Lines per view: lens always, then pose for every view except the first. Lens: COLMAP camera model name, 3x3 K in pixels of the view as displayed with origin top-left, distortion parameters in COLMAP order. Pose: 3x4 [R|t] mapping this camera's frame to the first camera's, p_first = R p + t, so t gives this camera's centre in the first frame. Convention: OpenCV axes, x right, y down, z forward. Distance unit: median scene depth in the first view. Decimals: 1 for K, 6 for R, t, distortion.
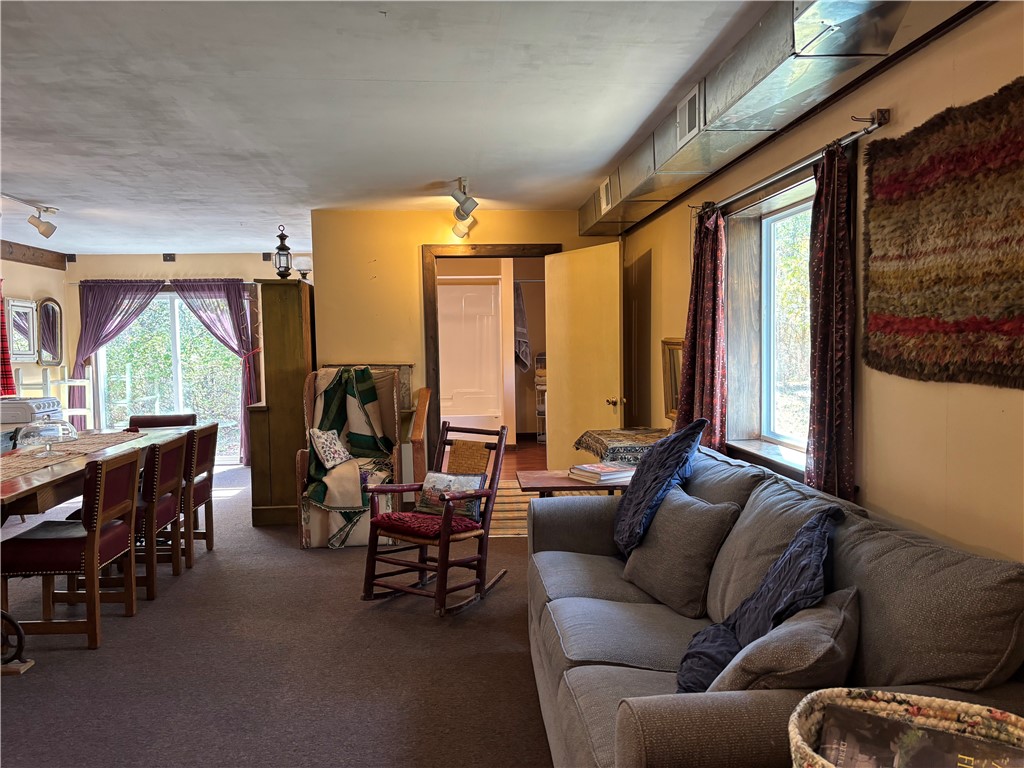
lens RADIAL K [[782.0, 0, 508.0], [0, 782.0, 385.0], [0, 0, 1]] dist [0.056550, -0.045914]
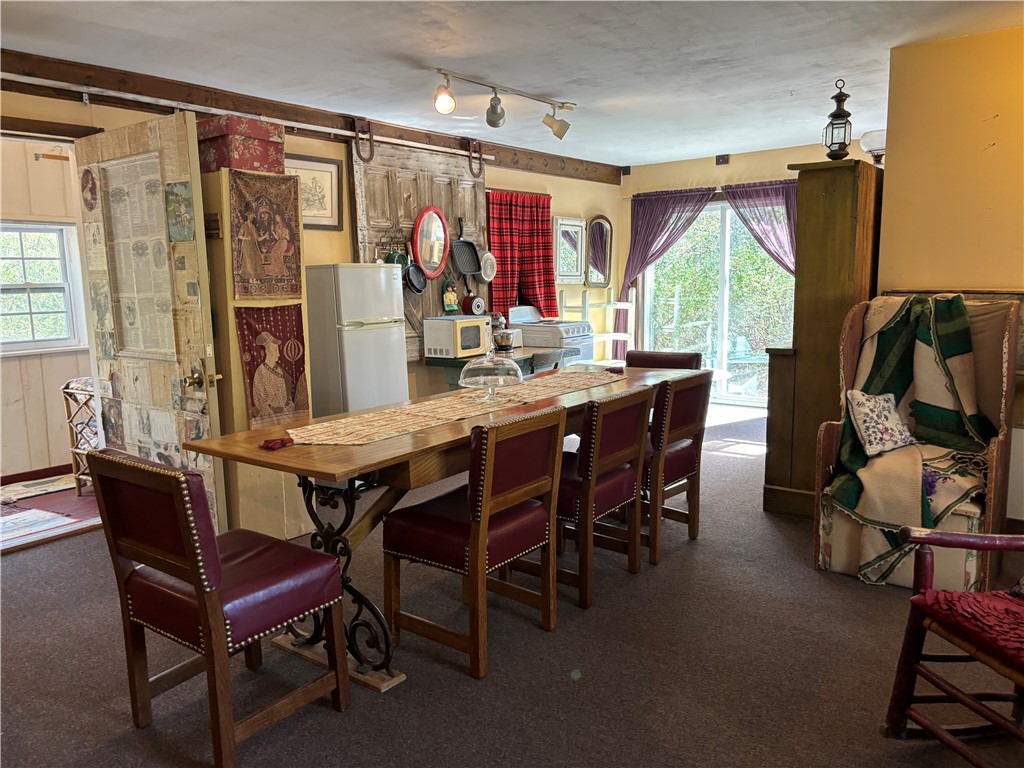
lens RADIAL K [[782.0, 0, 502.8], [0, 782.0, 391.7], [0, 0, 1]] dist [0.056550, -0.045914]
pose [[0.743383, 0.101446, -0.661128, -0.028972], [-0.030191, 0.992513, 0.118347, -0.010656], [0.668184, -0.068017, 0.740880, 0.296515]]
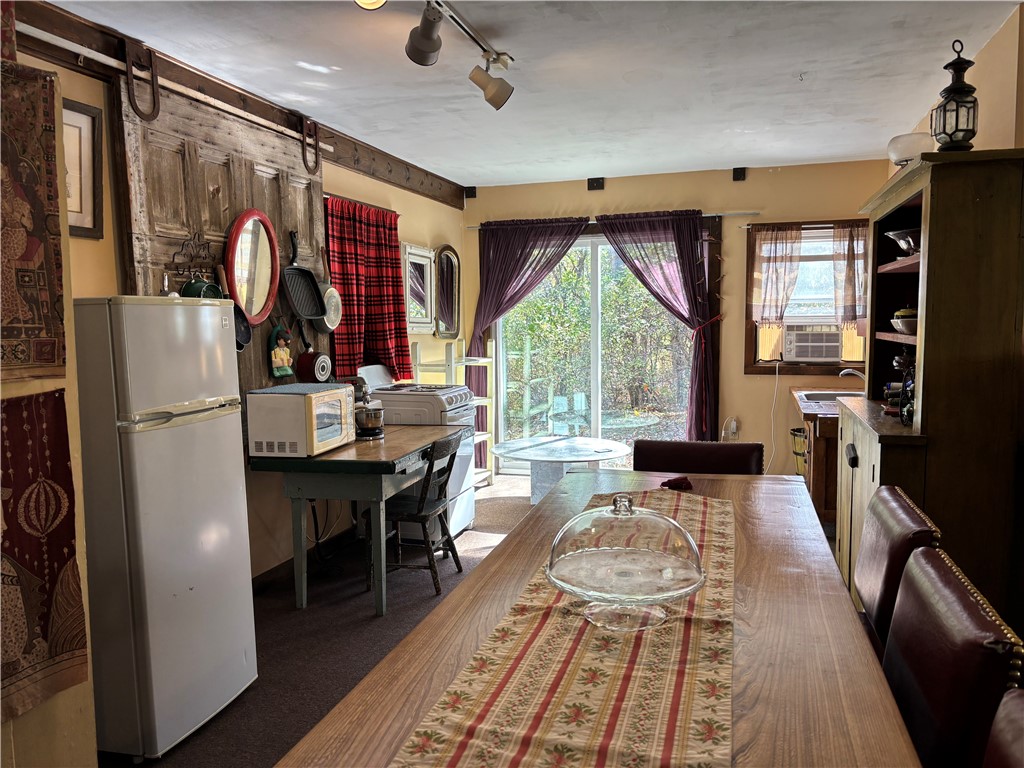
lens RADIAL K [[782.0, 0, 519.0], [0, 782.0, 390.7], [0, 0, 1]] dist [0.056550, -0.045914]
pose [[0.935515, 0.038189, -0.351217, -0.364526], [-0.022724, 0.998586, 0.048051, -0.016822], [0.352555, -0.036971, 0.935060, 0.482887]]
